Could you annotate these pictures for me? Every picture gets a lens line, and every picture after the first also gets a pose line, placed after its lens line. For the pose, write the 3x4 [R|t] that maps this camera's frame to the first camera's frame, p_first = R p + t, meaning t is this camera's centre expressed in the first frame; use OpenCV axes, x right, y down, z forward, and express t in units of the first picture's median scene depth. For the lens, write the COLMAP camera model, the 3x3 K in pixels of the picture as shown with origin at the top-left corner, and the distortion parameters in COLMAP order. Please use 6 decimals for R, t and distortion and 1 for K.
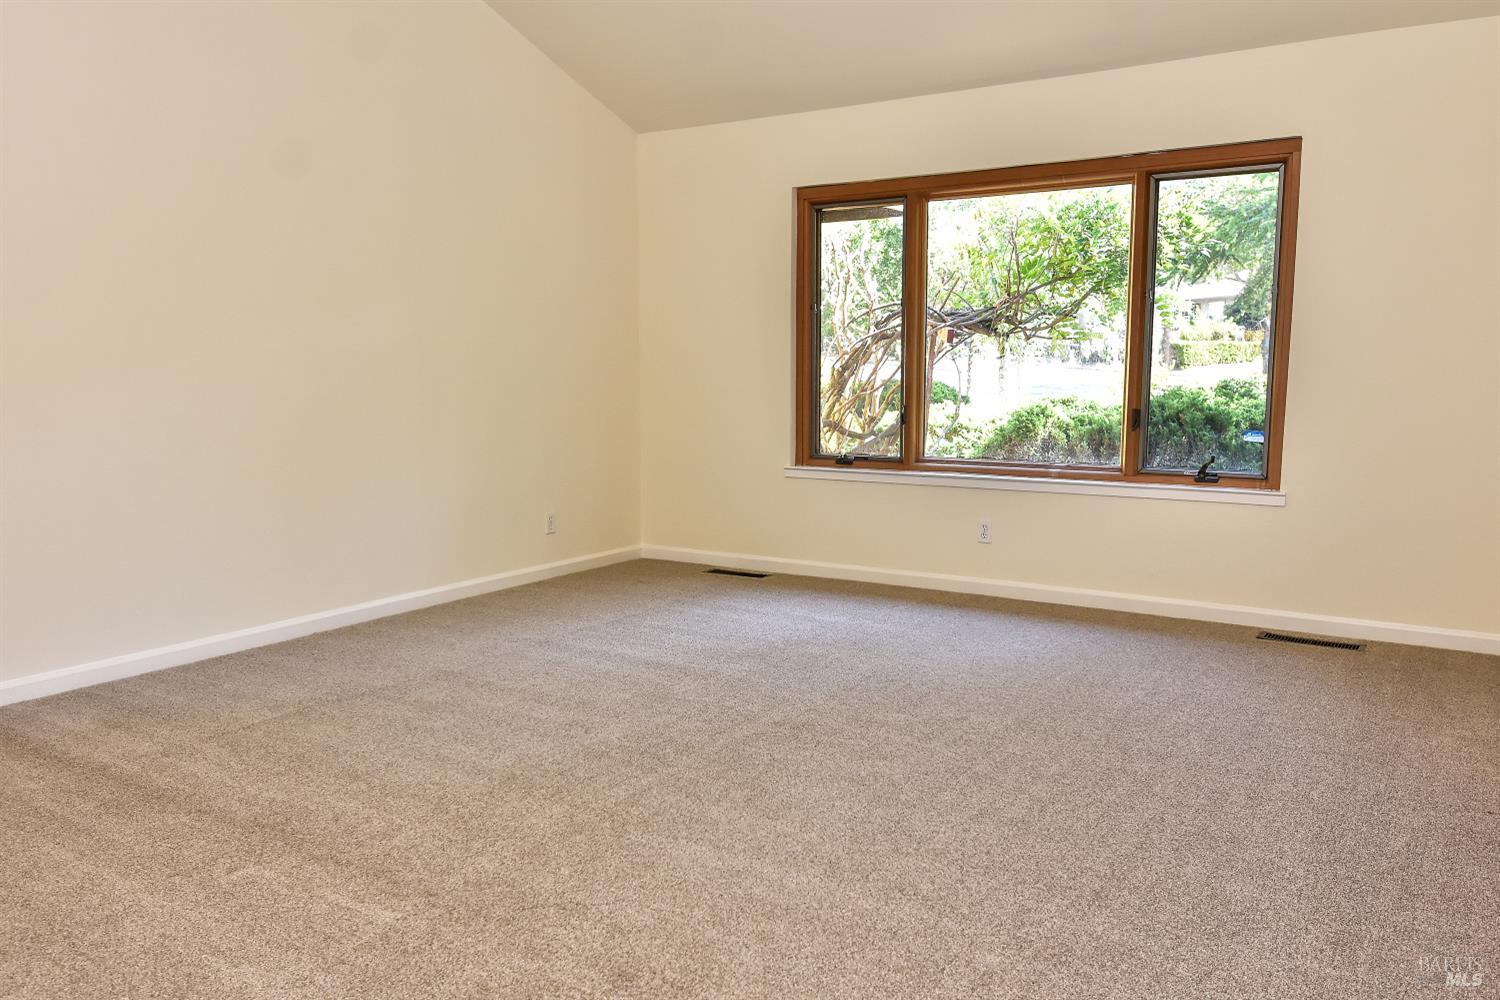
lens RADIAL K [[1131.8, 0, 750.0], [0, 1131.8, 500.0], [0, 0, 1]] dist [0.038941, -0.067059]
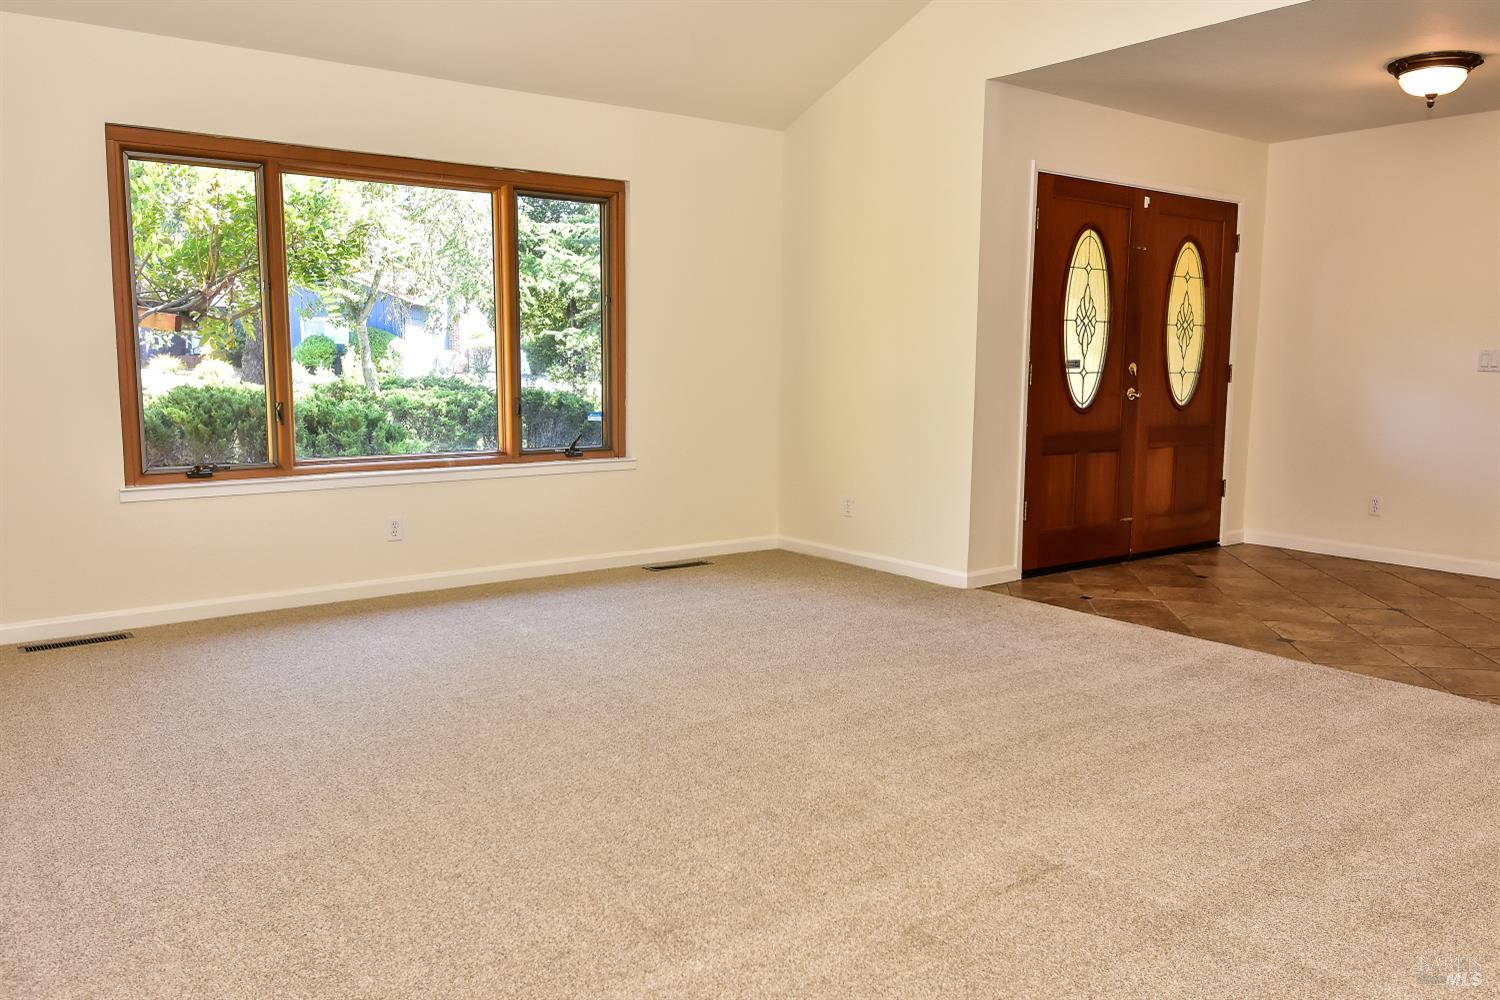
lens RADIAL K [[1131.8, 0, 750.0], [0, 1131.8, 500.0], [0, 0, 1]] dist [0.038941, -0.067059]
pose [[0.341924, -0.114140, 0.932770, -0.636906], [0.107000, 0.990870, 0.082027, -0.047208], [-0.933616, 0.071760, 0.351015, 0.399403]]
